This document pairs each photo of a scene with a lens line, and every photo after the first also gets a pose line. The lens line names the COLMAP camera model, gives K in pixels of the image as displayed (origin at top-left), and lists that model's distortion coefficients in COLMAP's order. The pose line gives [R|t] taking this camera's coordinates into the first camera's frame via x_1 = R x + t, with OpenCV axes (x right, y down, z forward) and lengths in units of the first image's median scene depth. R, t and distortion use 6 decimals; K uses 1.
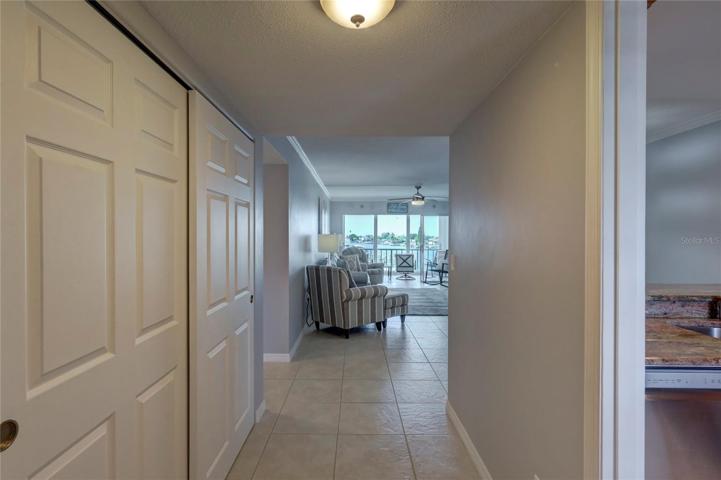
lens RADIAL K [[338.5, 0, 358.8], [0, 338.5, 238.9], [0, 0, 1]] dist [0.010619, 0.000208]
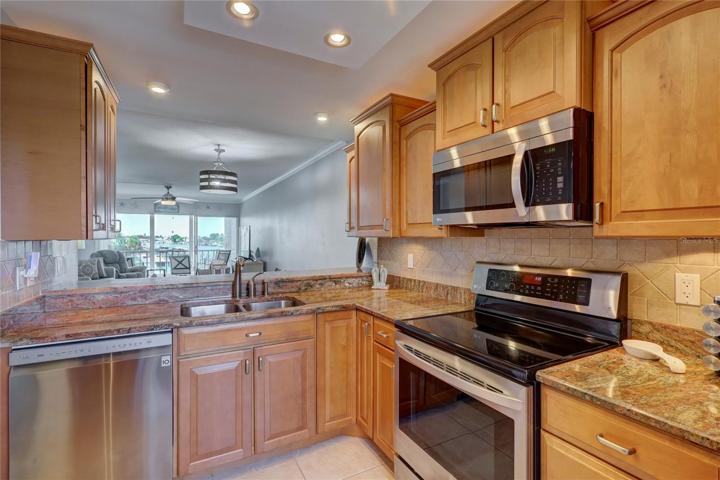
lens RADIAL K [[338.0, 0, 359.7], [0, 338.0, 238.7], [0, 0, 1]] dist [0.010619, 0.000208]
pose [[0.920519, -0.002307, 0.390690, 0.227859], [0.003699, 0.999989, -0.002810, 0.001313], [-0.390680, 0.004032, 0.920518, -0.092239]]
